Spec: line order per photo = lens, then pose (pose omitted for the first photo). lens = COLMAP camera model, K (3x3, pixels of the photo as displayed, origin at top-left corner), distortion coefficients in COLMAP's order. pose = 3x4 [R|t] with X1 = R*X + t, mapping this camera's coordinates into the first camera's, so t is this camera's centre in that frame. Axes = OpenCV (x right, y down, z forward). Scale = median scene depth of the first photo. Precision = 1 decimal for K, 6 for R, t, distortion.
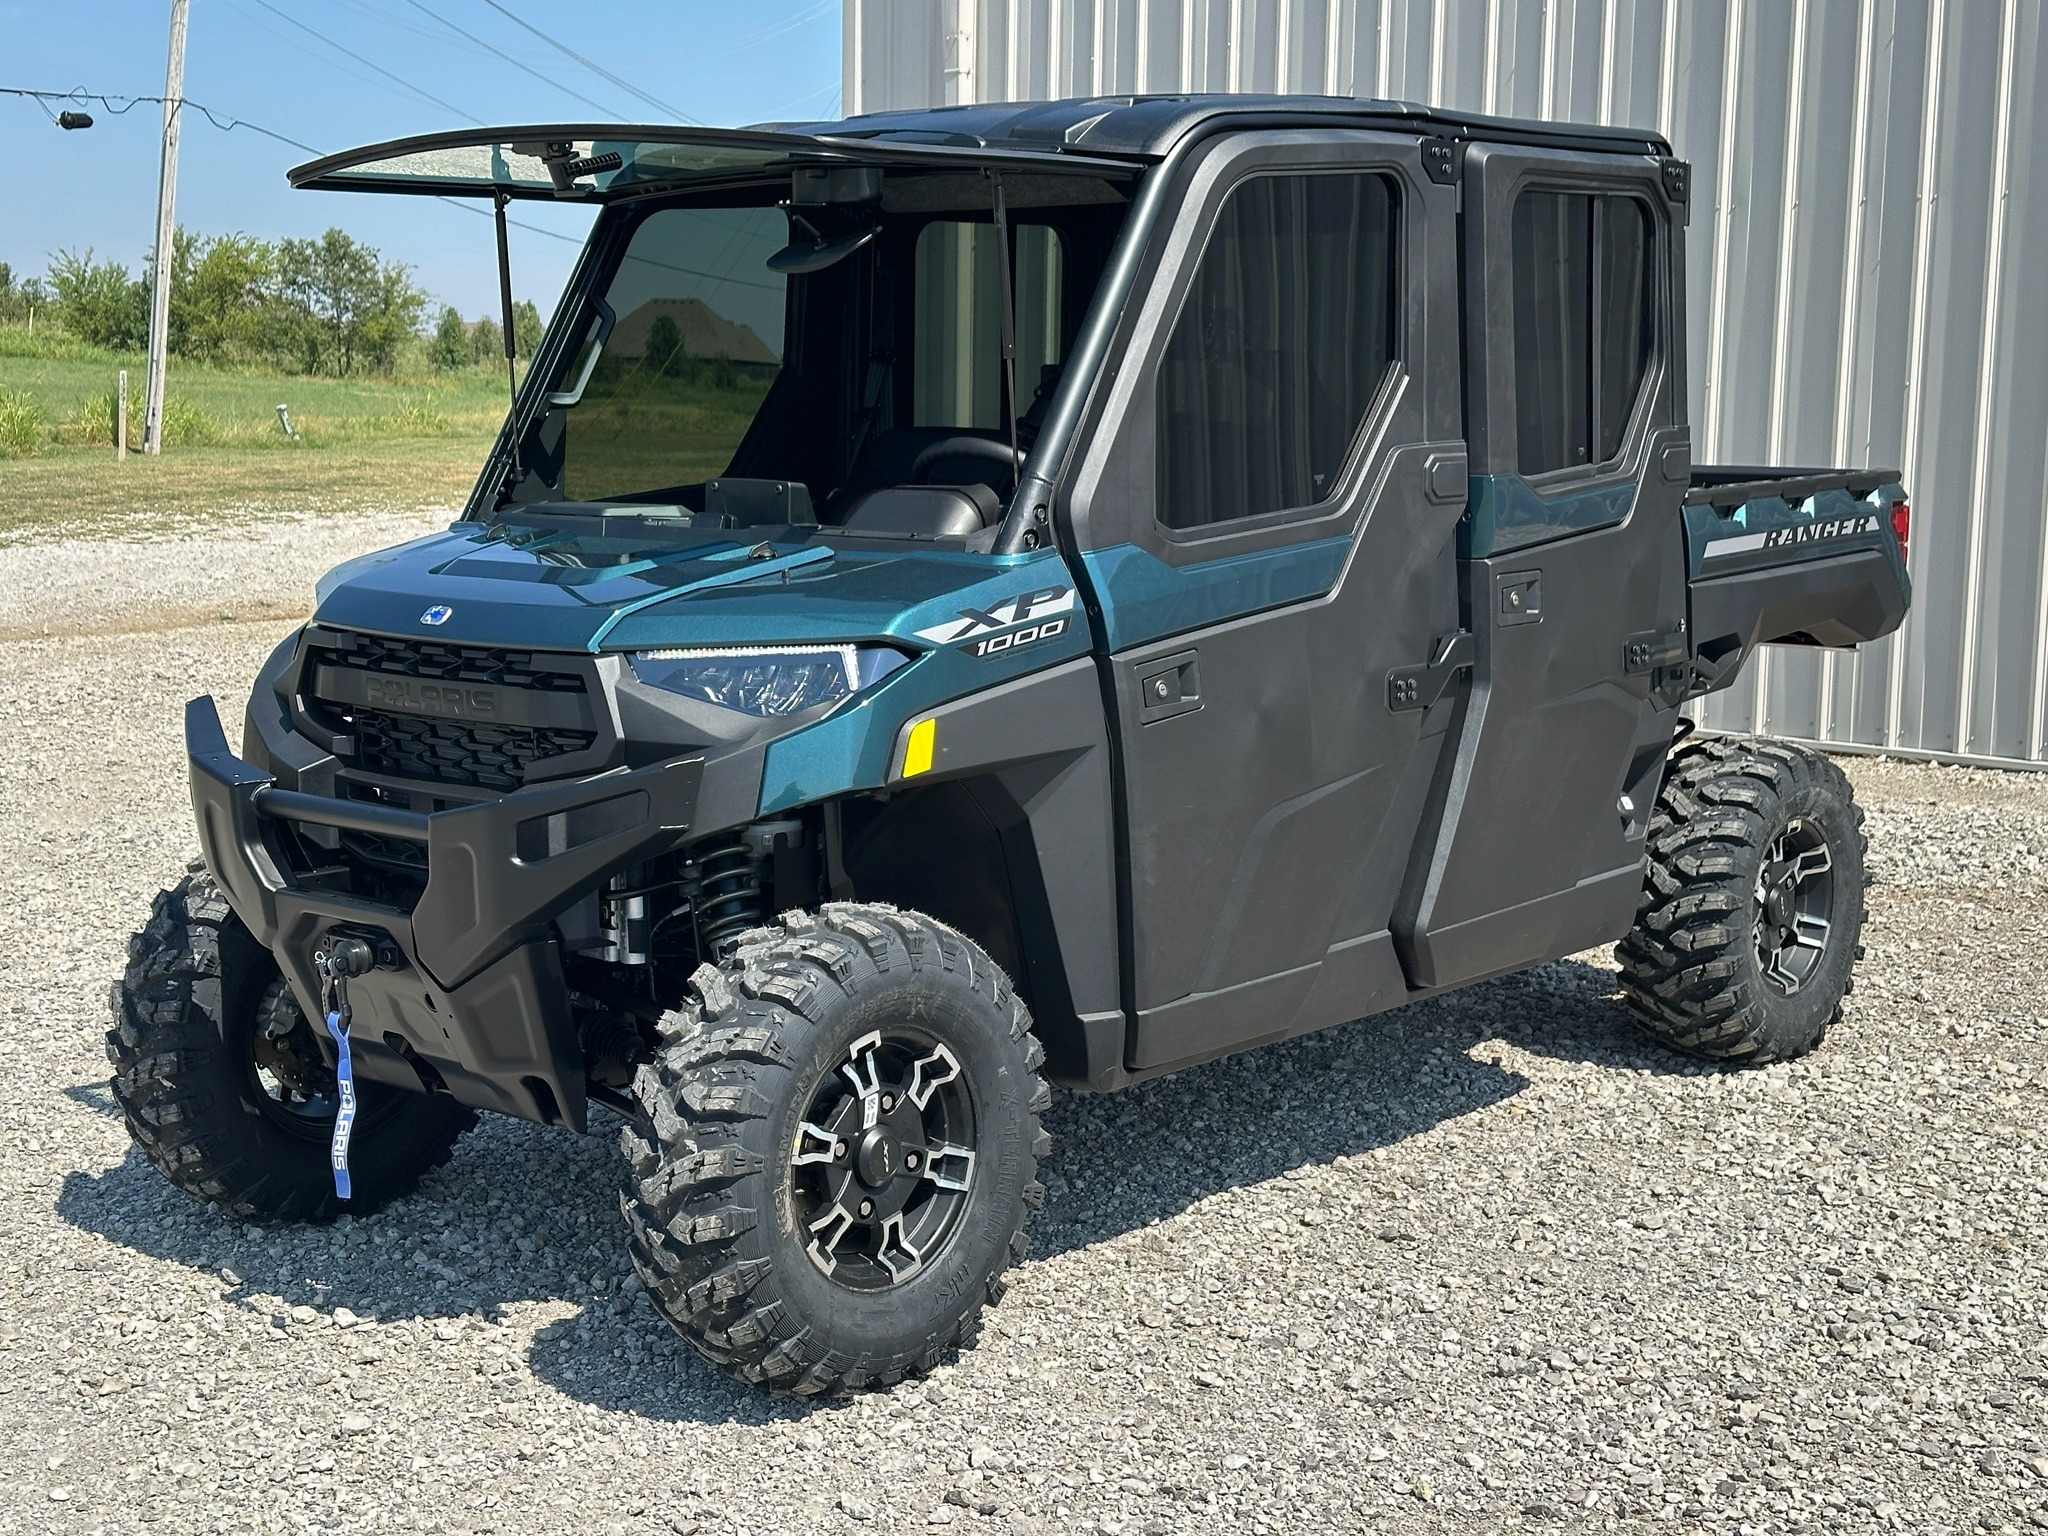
lens RADIAL K [[3093.9, 0, 1024.0], [0, 3093.9, 768.0], [0, 0, 1]] dist [0.100162, -0.033694]
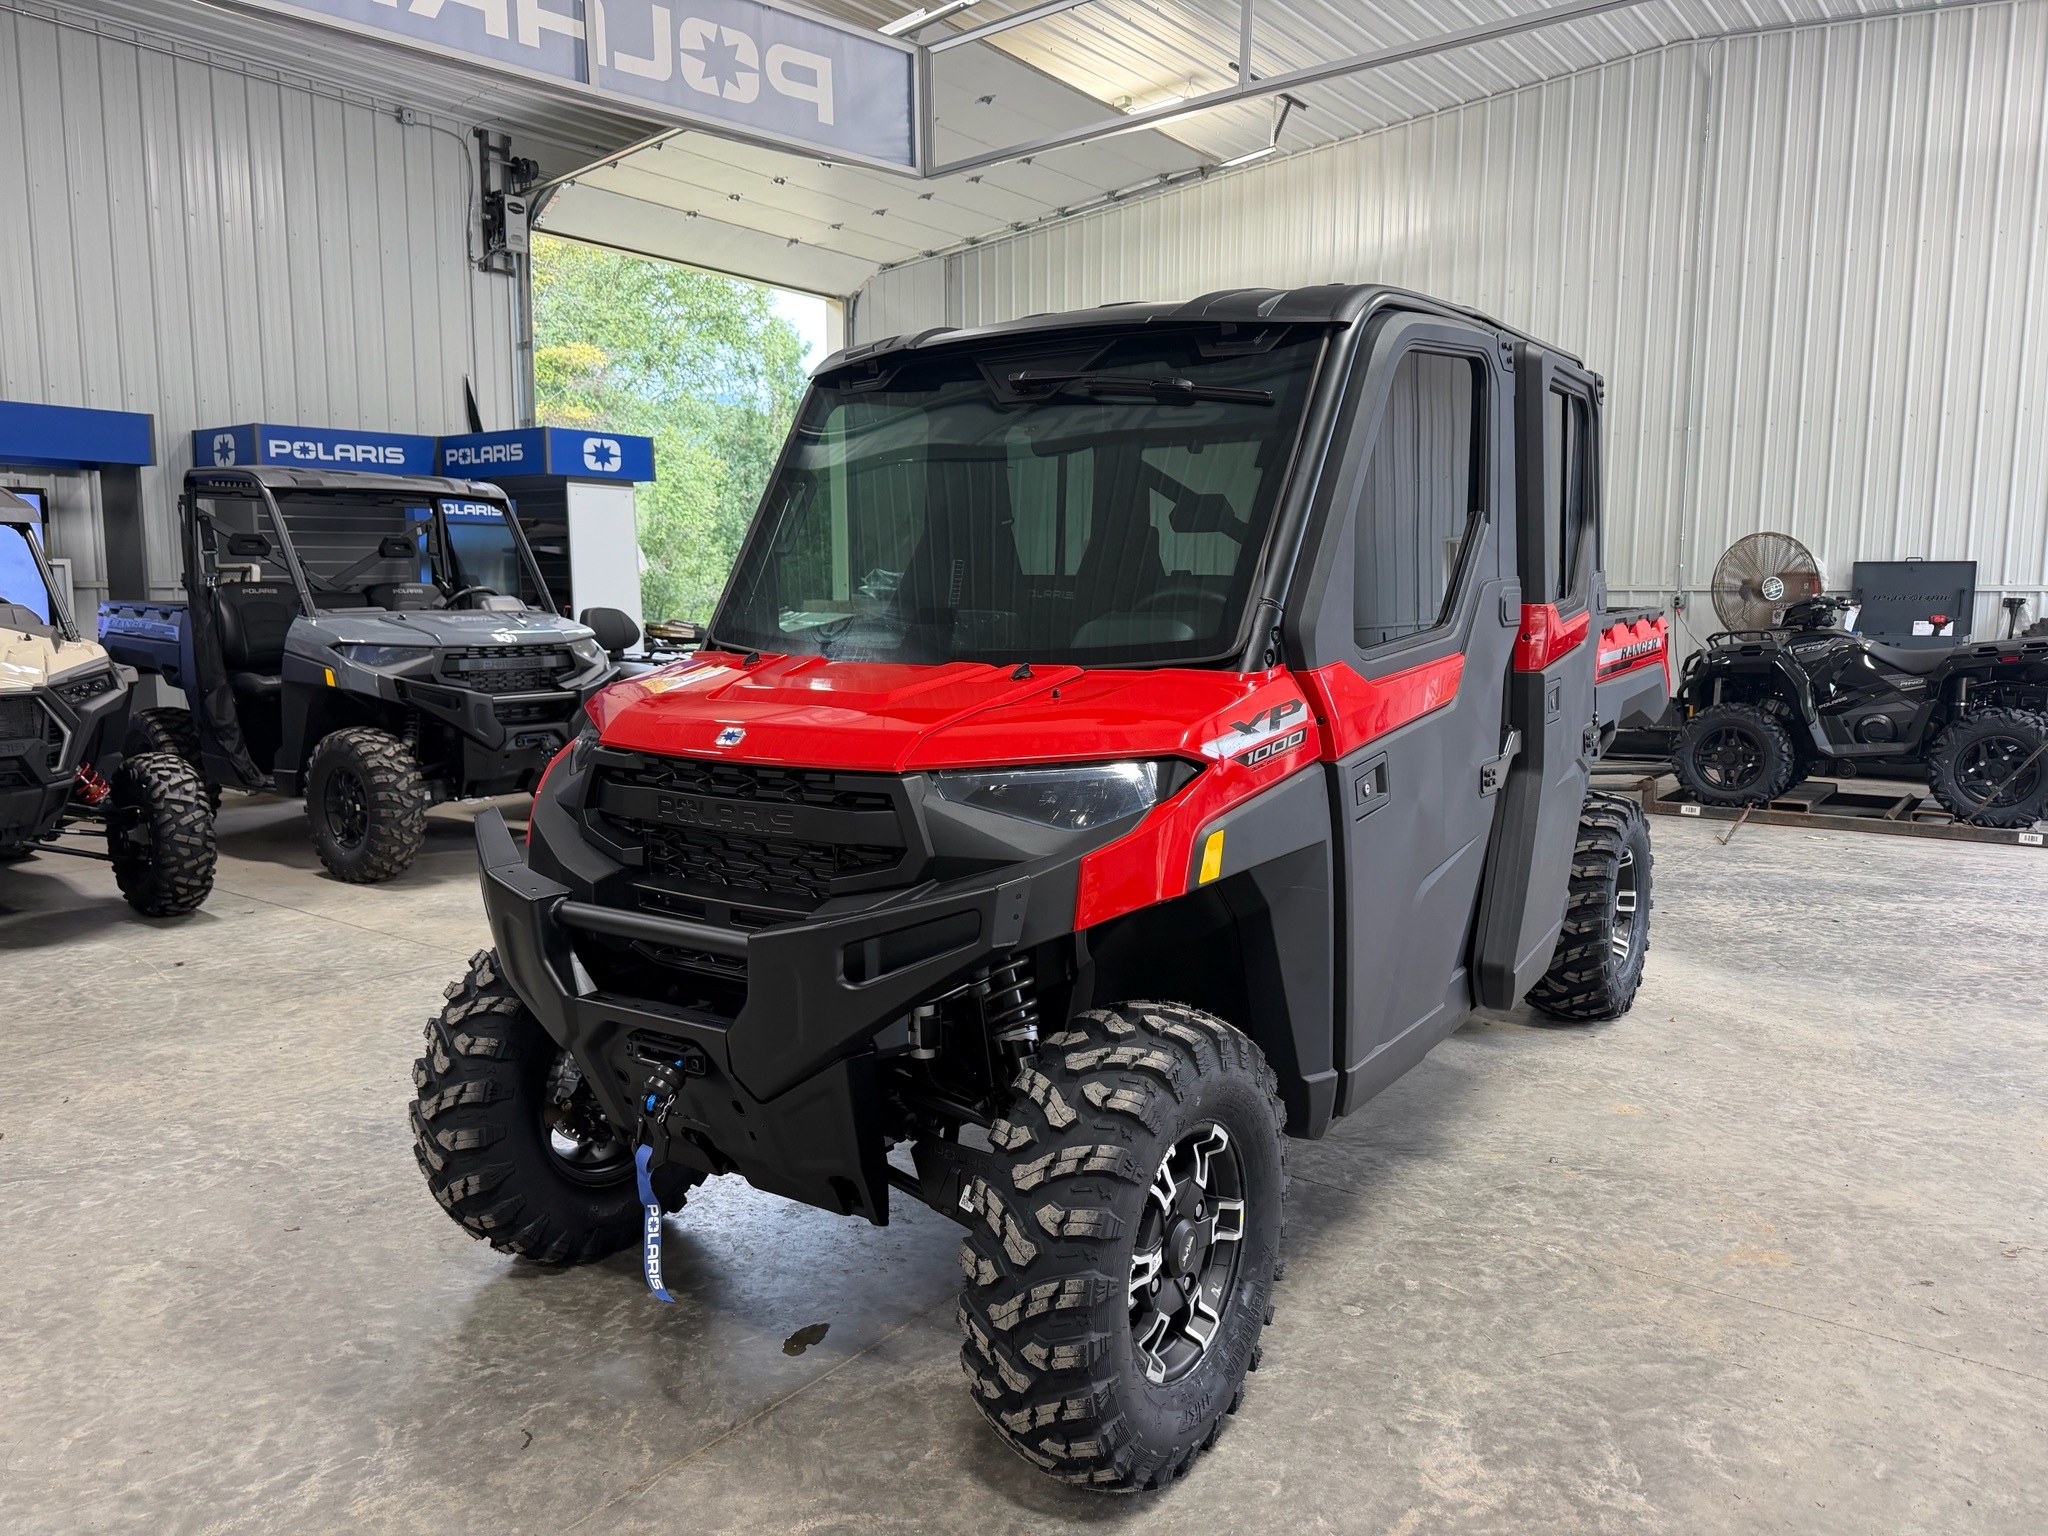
lens RADIAL K [[1541.4, 0, 1019.6], [0, 1541.4, 776.1], [0, 0, 1]] dist [0.068786, 0.001626]
pose [[0.992612, -0.022483, 0.119233, -0.157403], [0.022471, 0.999746, 0.001446, -0.035221], [-0.119235, 0.001244, 0.992865, 0.468558]]
